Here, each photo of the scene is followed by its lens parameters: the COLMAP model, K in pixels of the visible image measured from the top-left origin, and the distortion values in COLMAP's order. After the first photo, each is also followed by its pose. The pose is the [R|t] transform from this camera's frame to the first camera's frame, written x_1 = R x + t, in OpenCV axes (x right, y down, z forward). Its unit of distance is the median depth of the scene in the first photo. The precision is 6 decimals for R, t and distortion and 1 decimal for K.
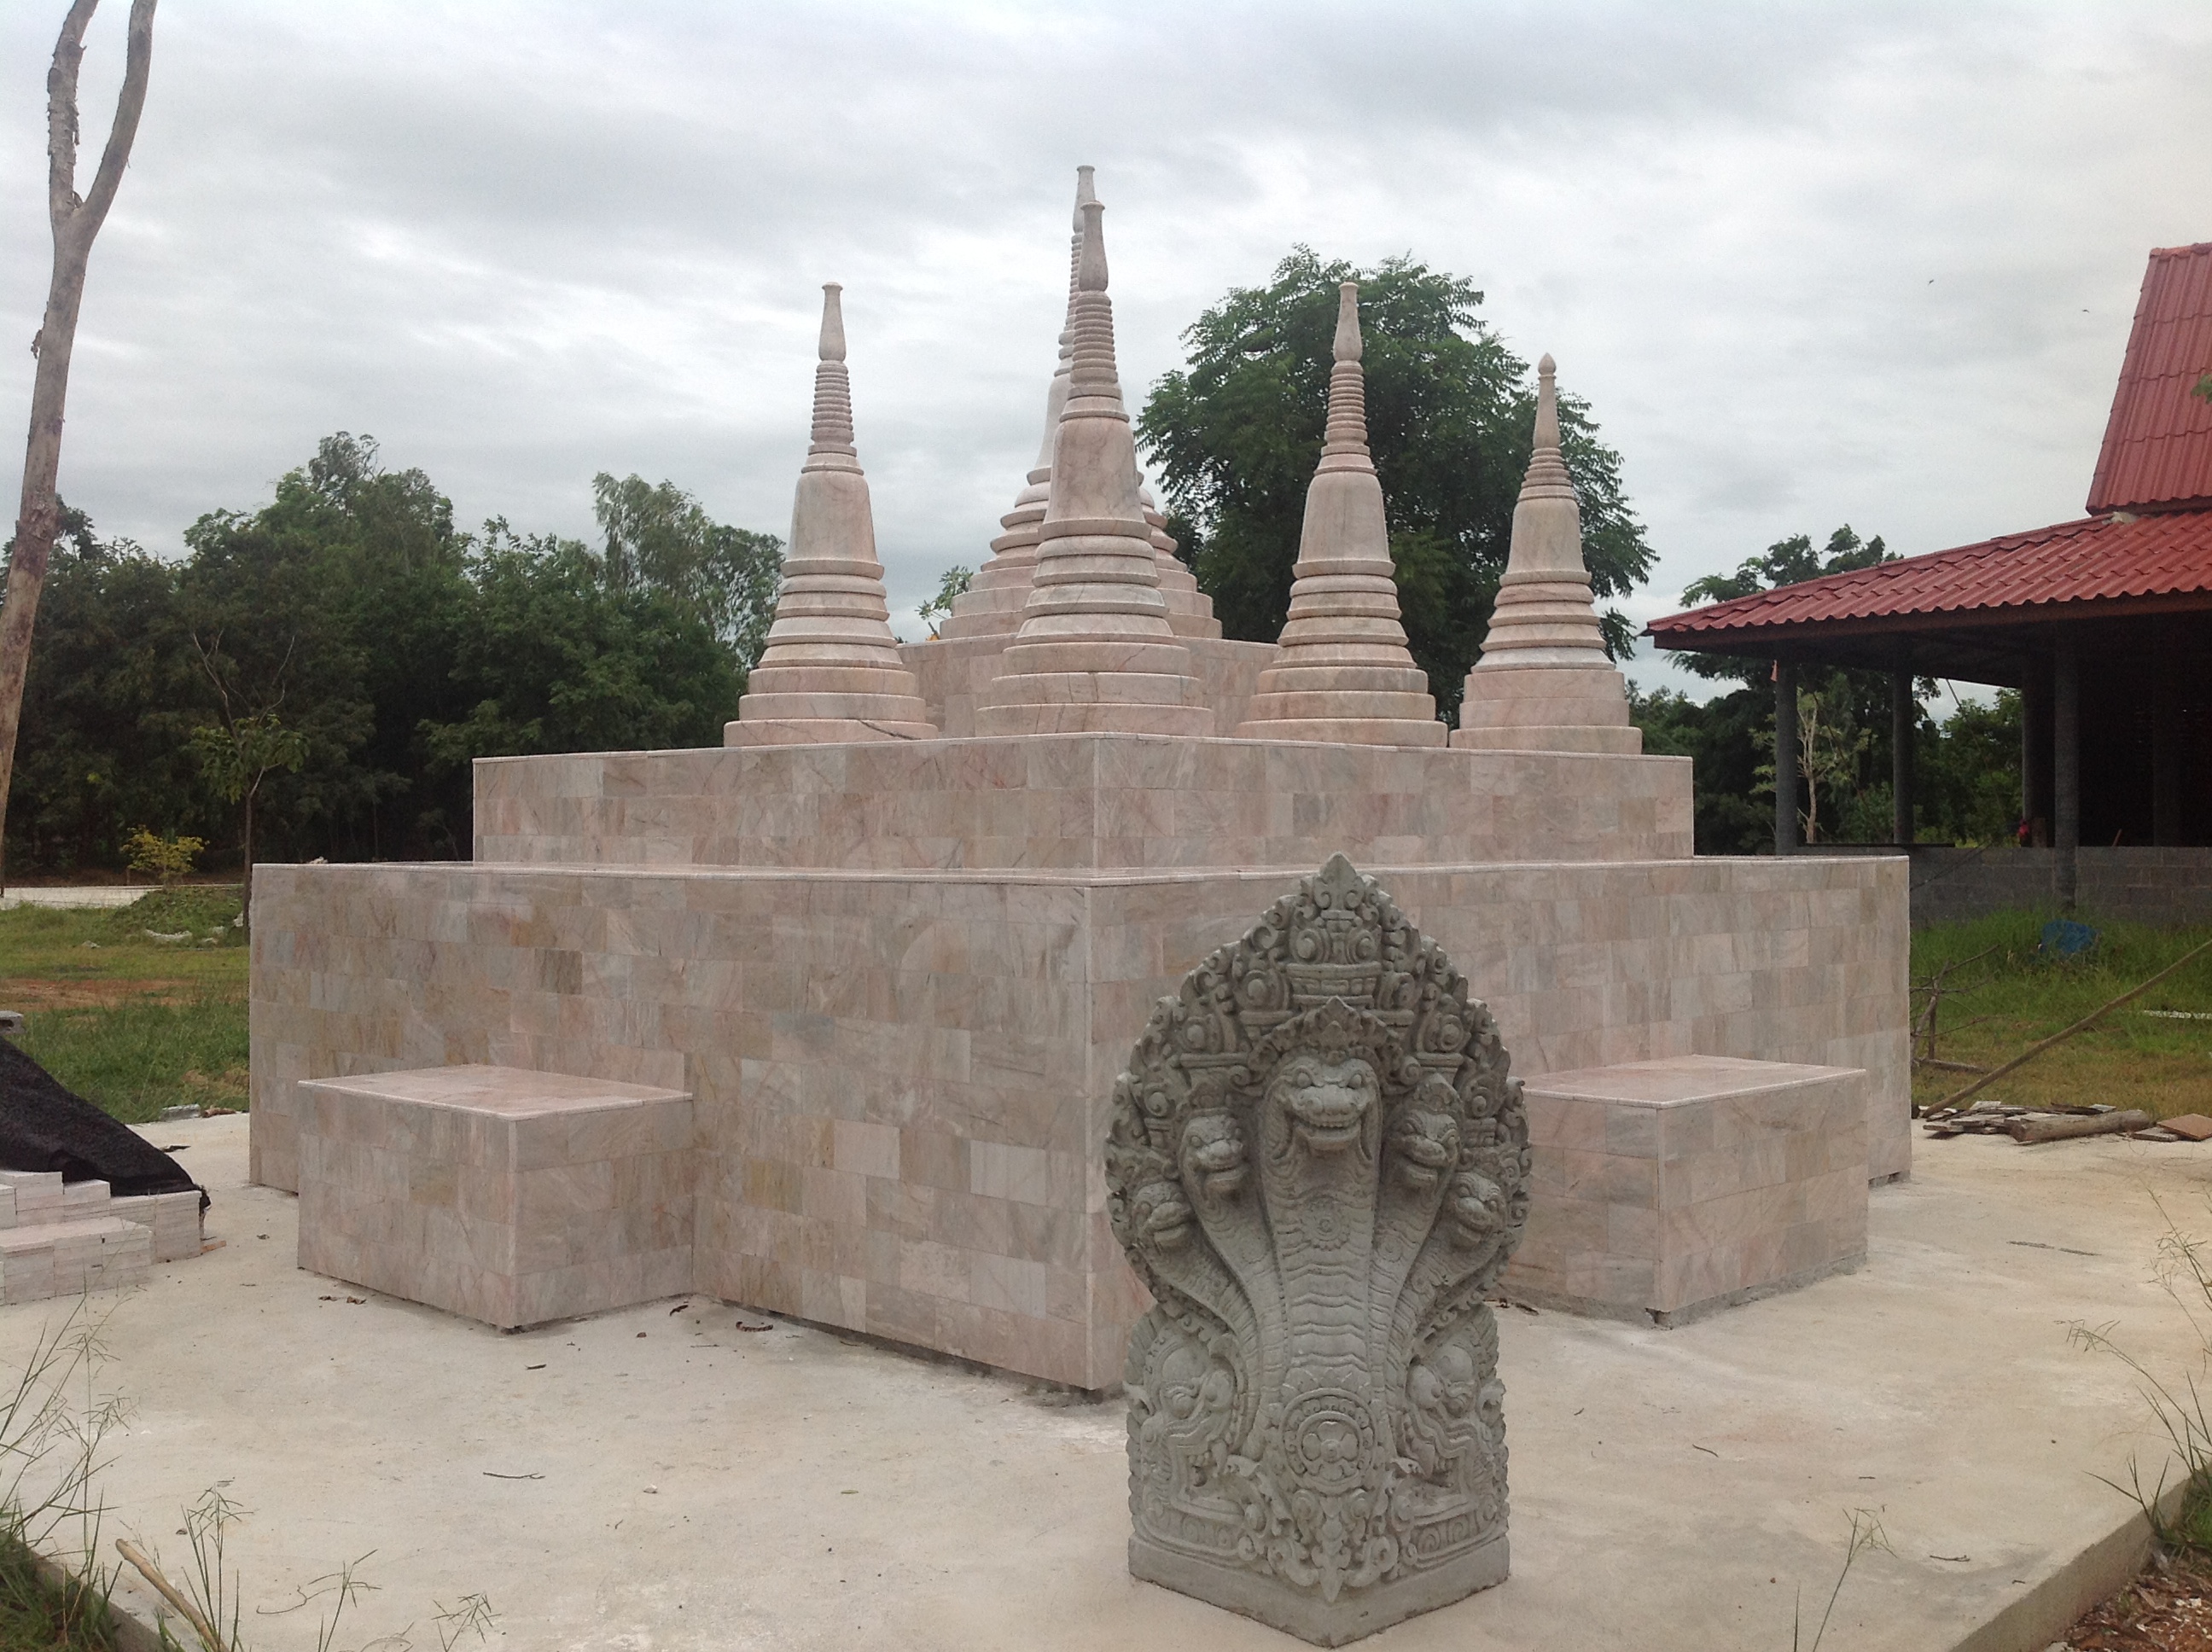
lens RADIAL K [[2176.0, 0, 1119.9], [0, 2176.0, 786.4], [0, 0, 1]] dist [0.148861, -0.337788]
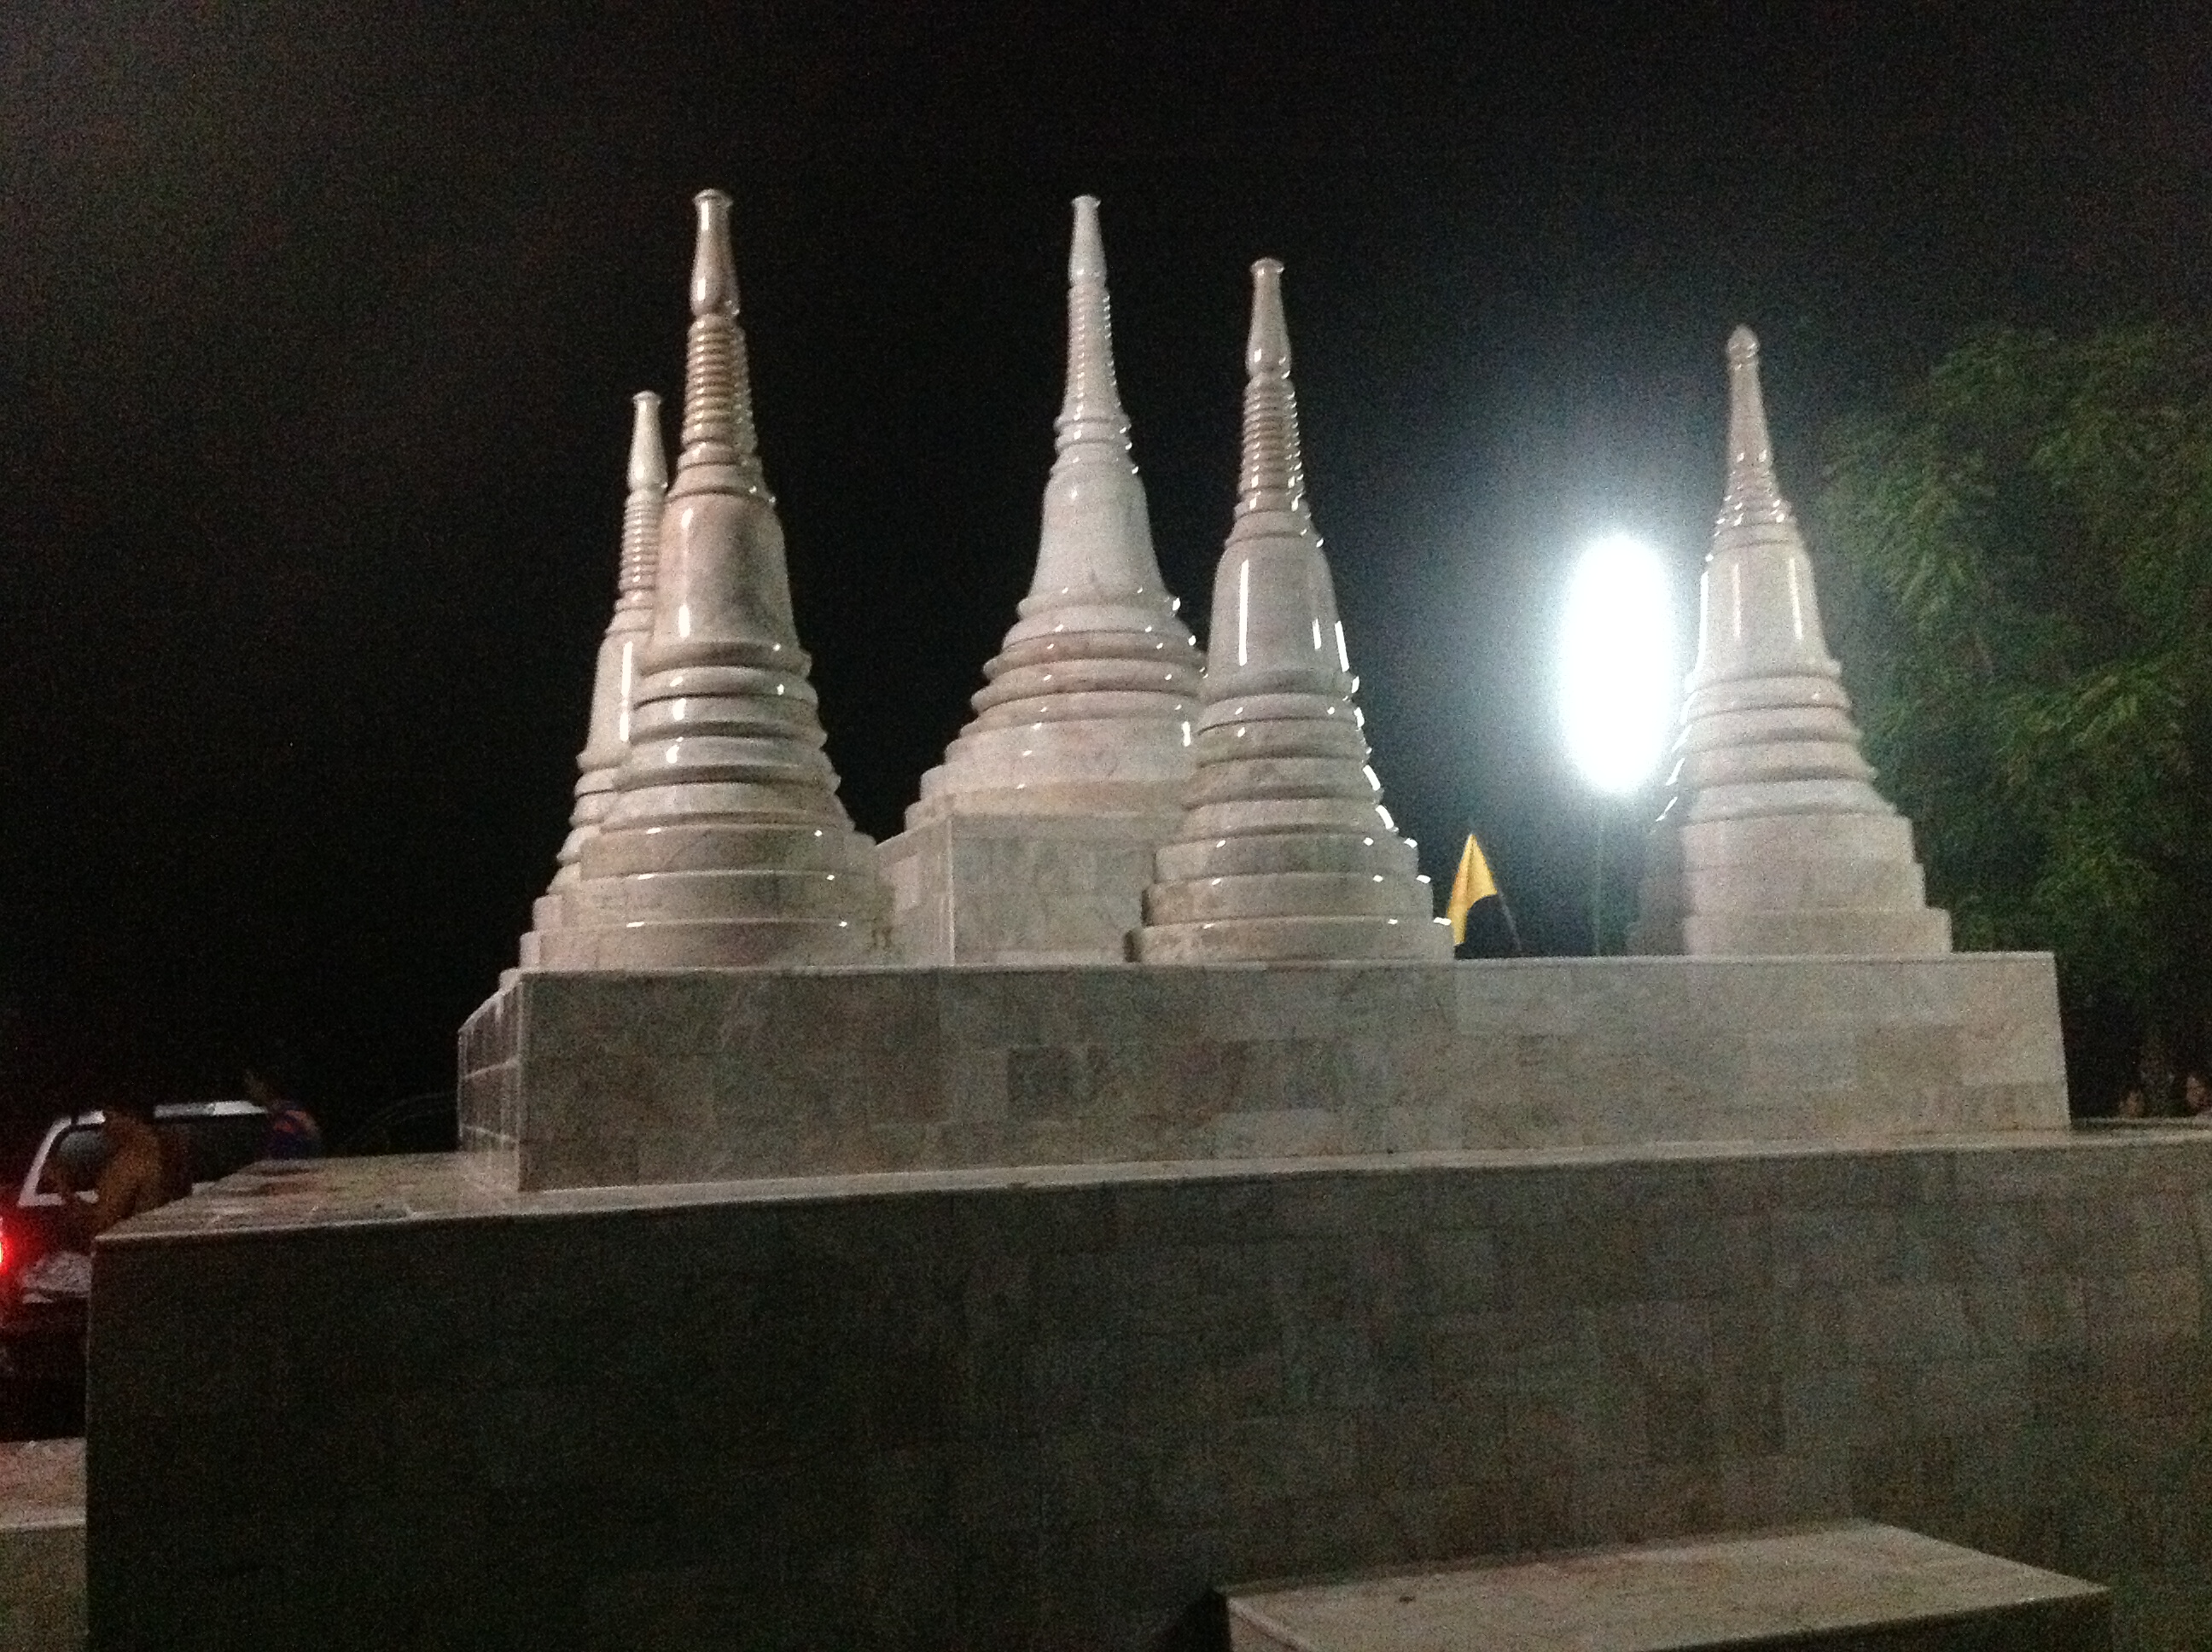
lens RADIAL K [[2146.1, 0, 1105.5], [0, 2146.1, 791.9], [0, 0, 1]] dist [0.178815, -0.415445]
pose [[0.889541, -0.082651, -0.449318, 0.393067], [0.035898, 0.993104, -0.111609, -0.000088], [0.455443, 0.083151, 0.886373, 0.482457]]
